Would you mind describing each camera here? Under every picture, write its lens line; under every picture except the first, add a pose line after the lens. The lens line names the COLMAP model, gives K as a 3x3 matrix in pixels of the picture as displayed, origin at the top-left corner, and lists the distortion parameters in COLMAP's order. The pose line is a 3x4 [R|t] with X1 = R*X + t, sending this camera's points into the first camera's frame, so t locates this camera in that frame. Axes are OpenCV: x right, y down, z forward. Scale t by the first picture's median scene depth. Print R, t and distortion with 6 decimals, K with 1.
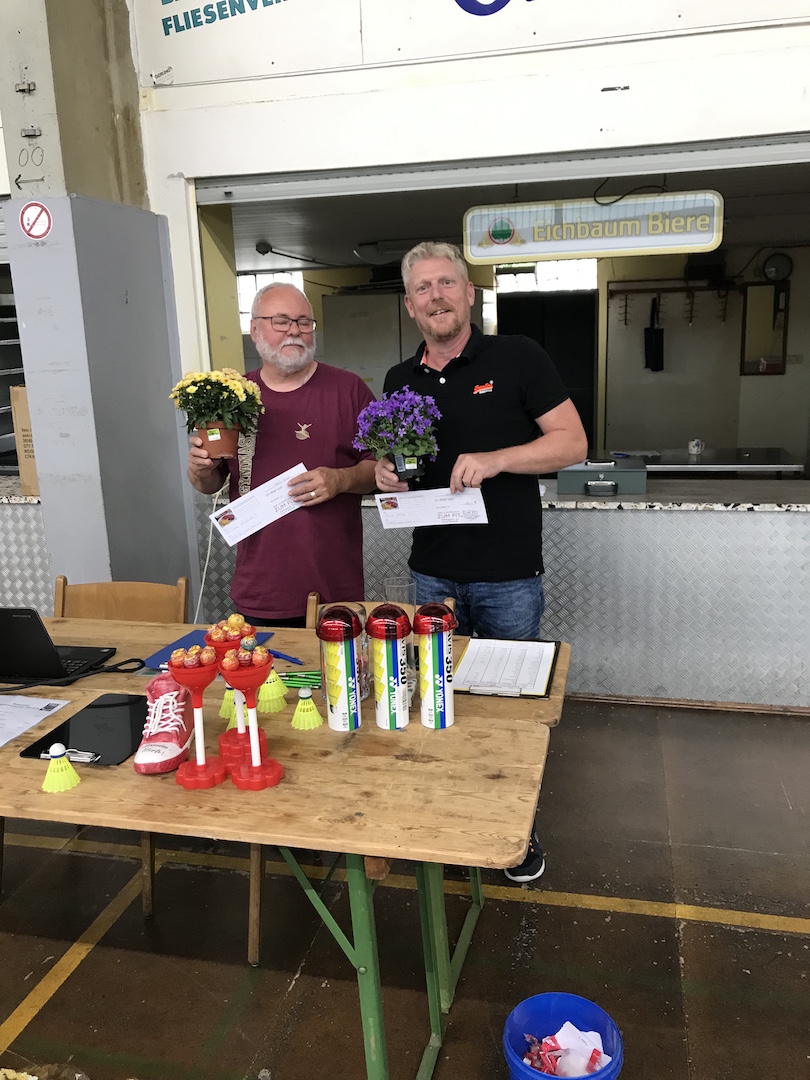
lens RADIAL K [[897.9, 0, 405.0], [0, 897.9, 540.0], [0, 0, 1]] dist [-0.004734, -0.001928]
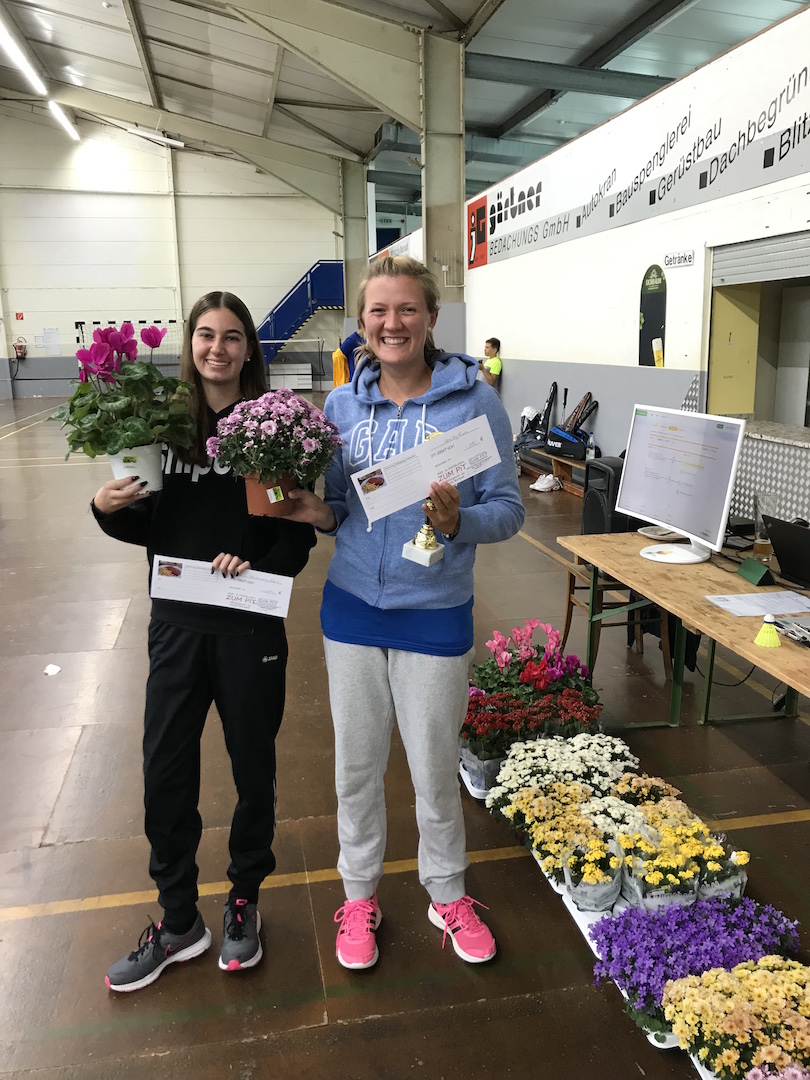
lens RADIAL K [[897.9, 0, 405.0], [0, 897.9, 540.0], [0, 0, 1]] dist [-0.004734, -0.001928]
pose [[0.413264, 0.224751, -0.882440, 0.639437], [-0.201274, 0.967640, 0.152190, 0.004597], [0.888089, 0.114718, 0.445127, -0.202807]]
